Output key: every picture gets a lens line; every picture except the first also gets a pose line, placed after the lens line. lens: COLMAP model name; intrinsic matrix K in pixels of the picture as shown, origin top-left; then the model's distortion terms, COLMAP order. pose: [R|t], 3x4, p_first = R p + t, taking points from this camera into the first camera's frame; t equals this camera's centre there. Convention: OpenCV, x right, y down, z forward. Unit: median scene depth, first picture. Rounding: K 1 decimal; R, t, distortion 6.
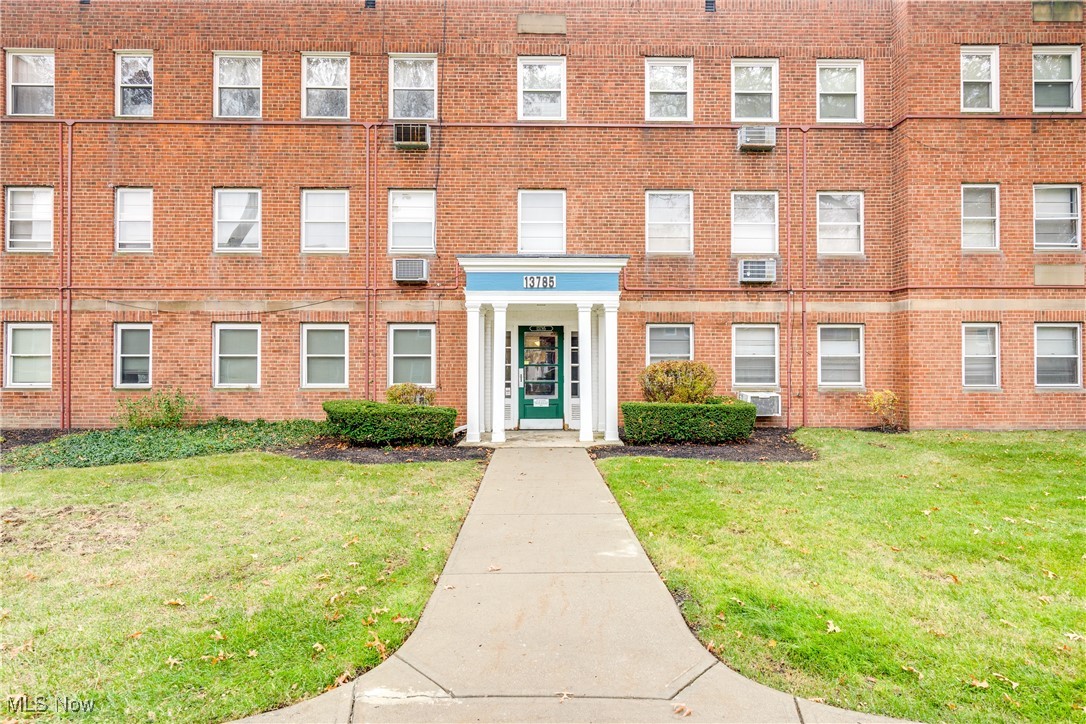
lens RADIAL K [[573.8, 0, 547.4], [0, 573.8, 358.2], [0, 0, 1]] dist [0.003272, -0.000067]
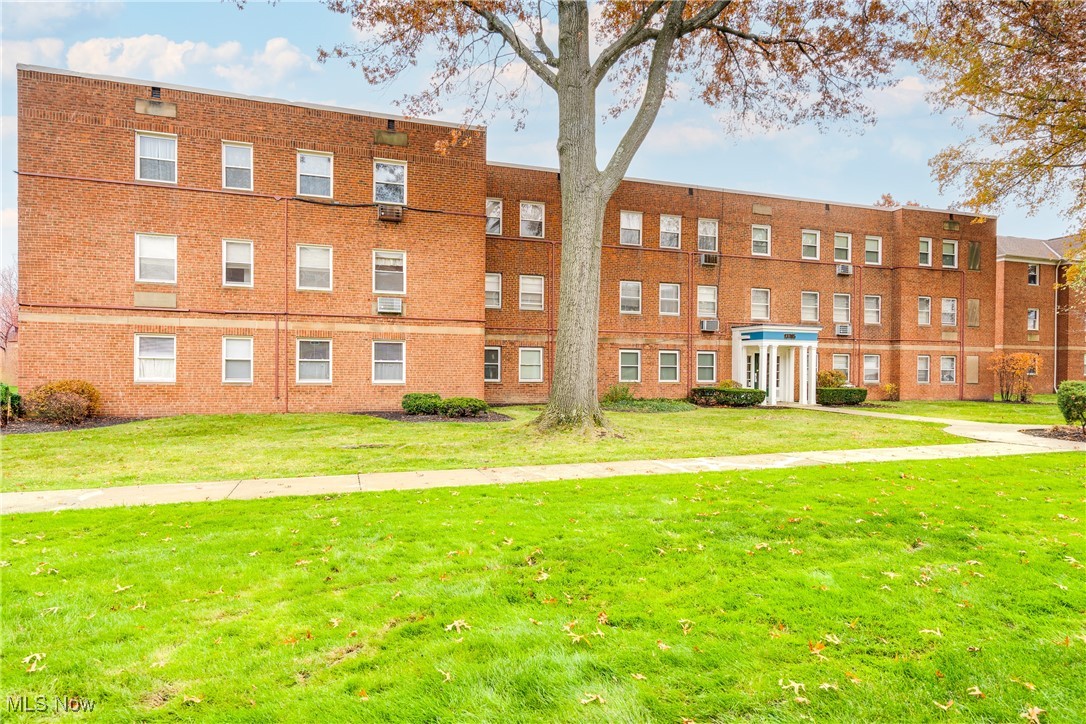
lens RADIAL K [[570.2, 0, 546.8], [0, 570.2, 370.2], [0, 0, 1]] dist [0.001408, 0.001117]
pose [[0.960271, 0.008358, 0.278945, -1.360777], [-0.012879, 0.999814, 0.014379, -0.014072], [-0.278773, -0.017400, 0.960199, -0.806673]]
